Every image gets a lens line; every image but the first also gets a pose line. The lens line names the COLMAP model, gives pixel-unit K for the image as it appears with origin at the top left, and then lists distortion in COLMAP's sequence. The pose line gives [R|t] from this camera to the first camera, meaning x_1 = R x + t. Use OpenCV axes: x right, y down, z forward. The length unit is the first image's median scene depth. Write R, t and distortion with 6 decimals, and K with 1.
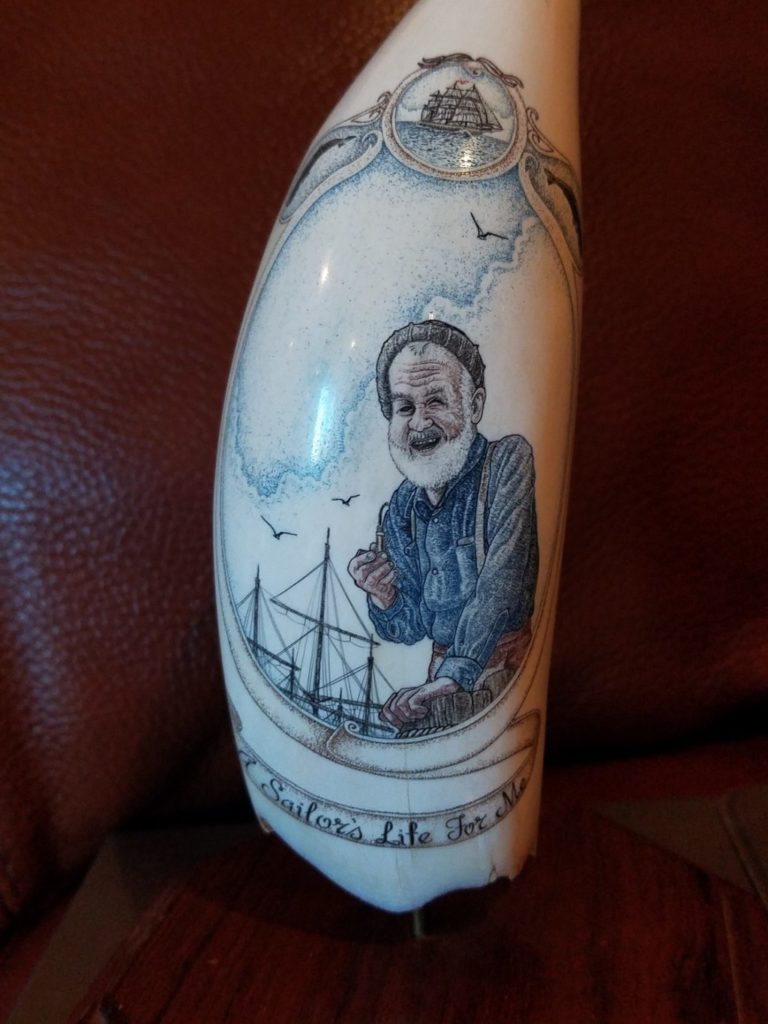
lens RADIAL K [[1084.3, 0, 384.0], [0, 1084.3, 512.0], [0, 0, 1]] dist [0.151189, -0.470262]
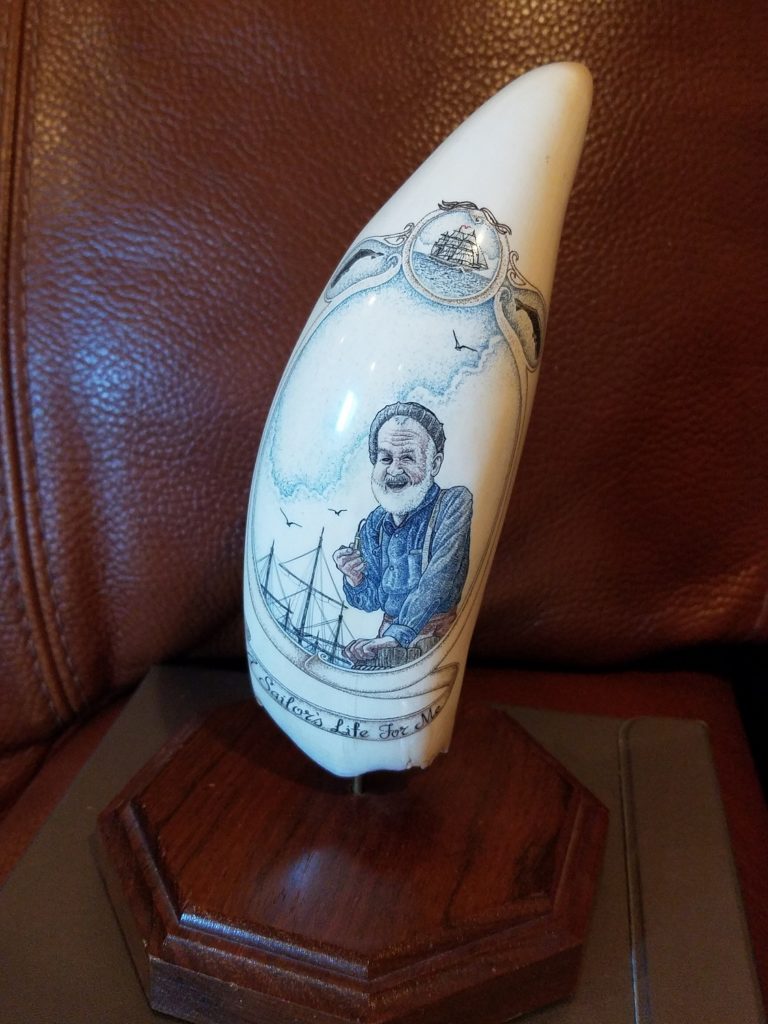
lens RADIAL K [[1084.3, 0, 384.0], [0, 1084.3, 512.0], [0, 0, 1]] dist [0.151189, -0.470262]
pose [[0.985285, 0.163328, -0.050364, 0.092571], [-0.152792, 0.973752, 0.168706, -0.247396], [0.076597, -0.158529, 0.984379, -0.389909]]
